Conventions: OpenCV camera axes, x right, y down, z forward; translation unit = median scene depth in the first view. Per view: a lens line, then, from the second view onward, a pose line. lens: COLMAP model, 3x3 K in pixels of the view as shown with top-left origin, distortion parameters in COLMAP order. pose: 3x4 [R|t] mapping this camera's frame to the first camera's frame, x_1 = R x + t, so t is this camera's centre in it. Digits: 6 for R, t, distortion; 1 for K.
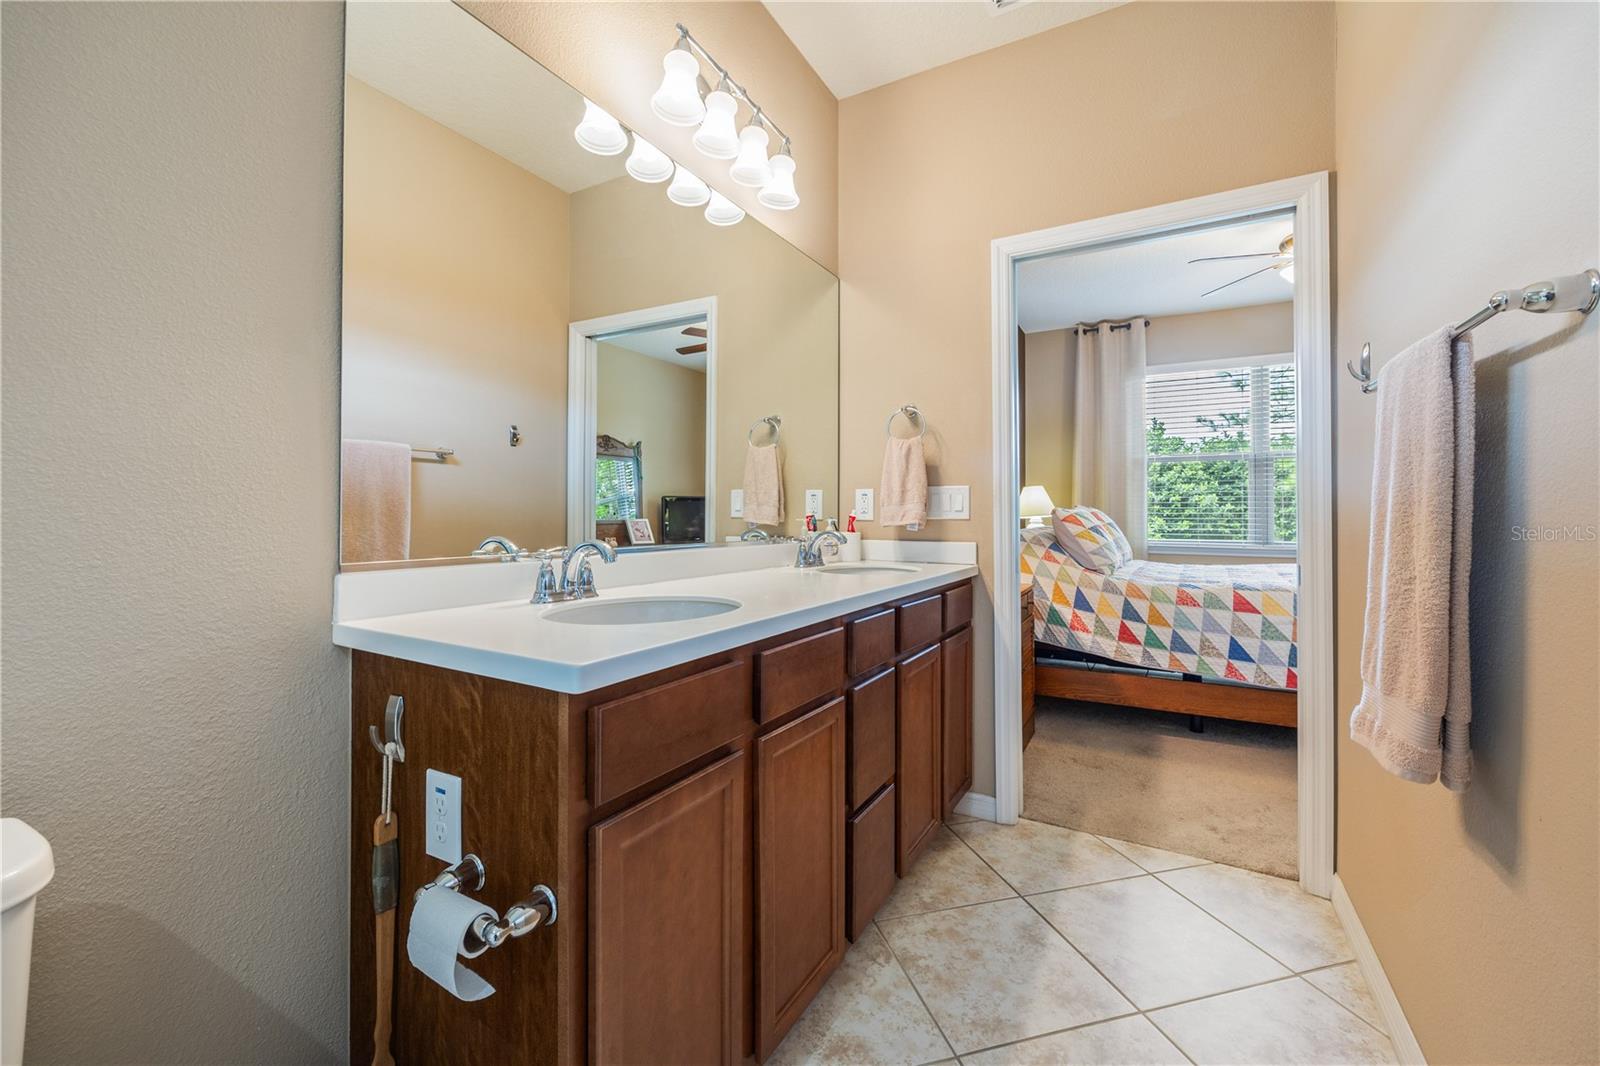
lens RADIAL K [[645.8, 0, 806.8], [0, 645.8, 517.0], [0, 0, 1]] dist [-0.000448, 0.000362]
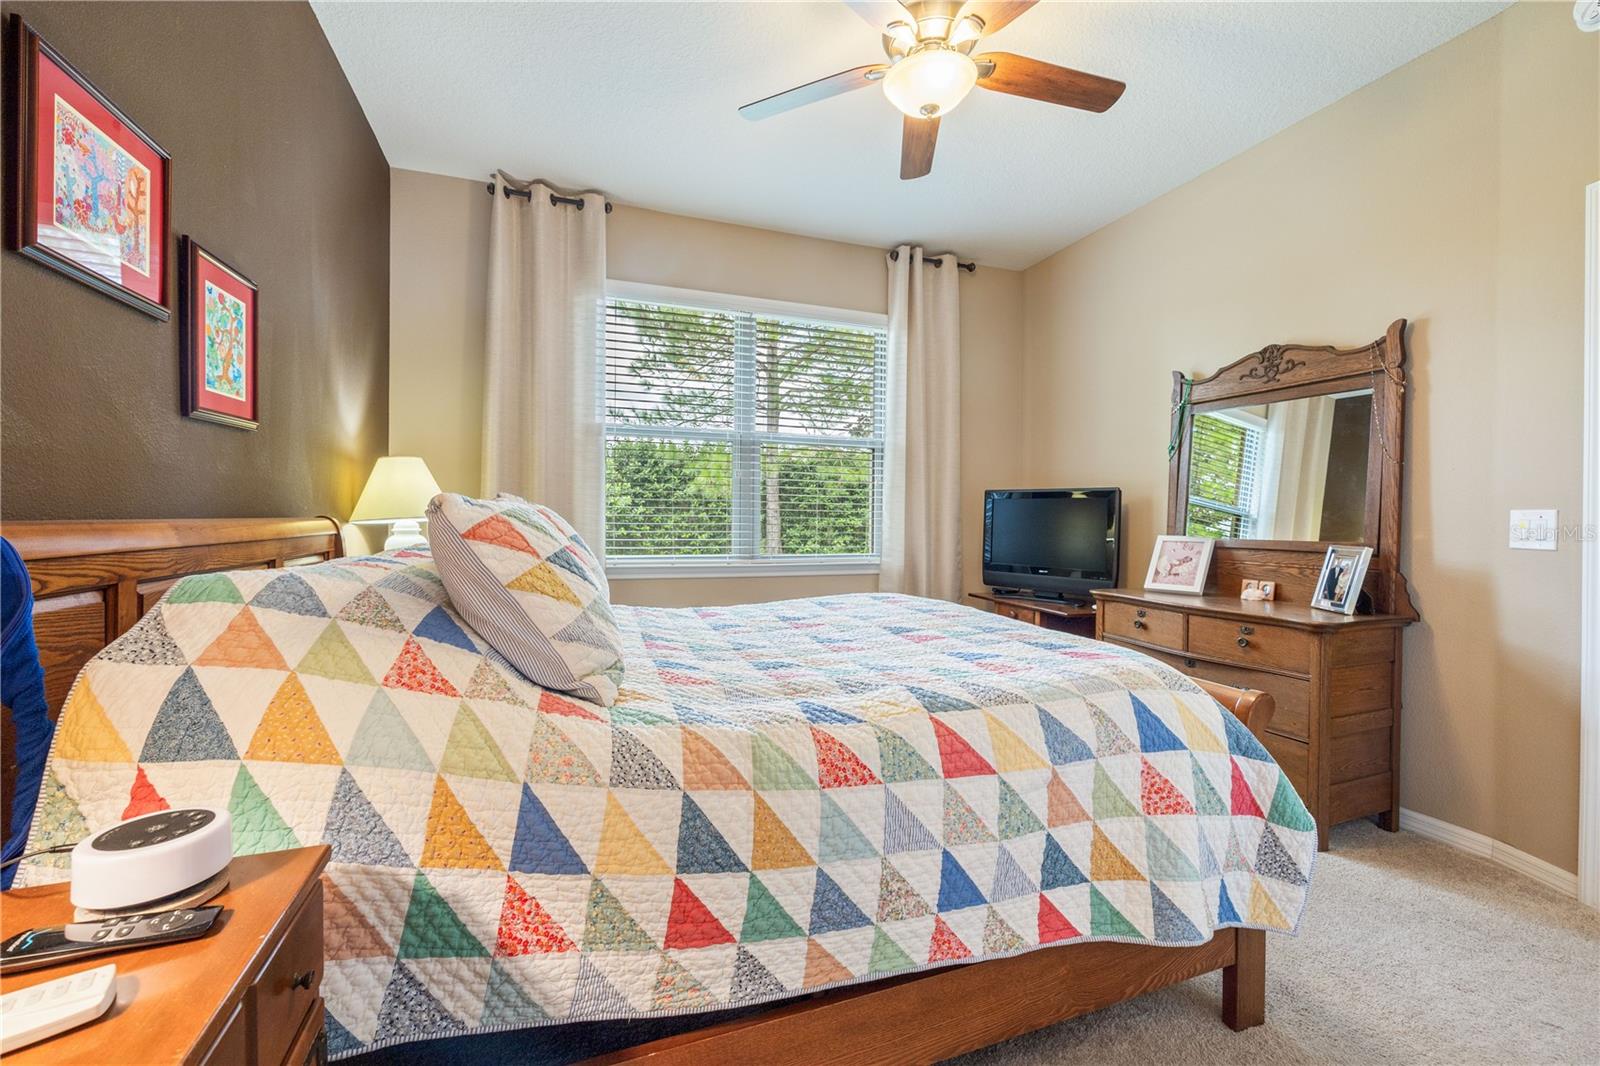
lens RADIAL K [[645.8, 0, 795.8], [0, 645.8, 520.4], [0, 0, 1]] dist [-0.000448, 0.000362]
pose [[0.658117, 0.001046, 0.752915, 0.294314], [-0.003012, 0.999995, 0.001243, -0.003035], [-0.752910, -0.003086, 0.658117, 0.746651]]
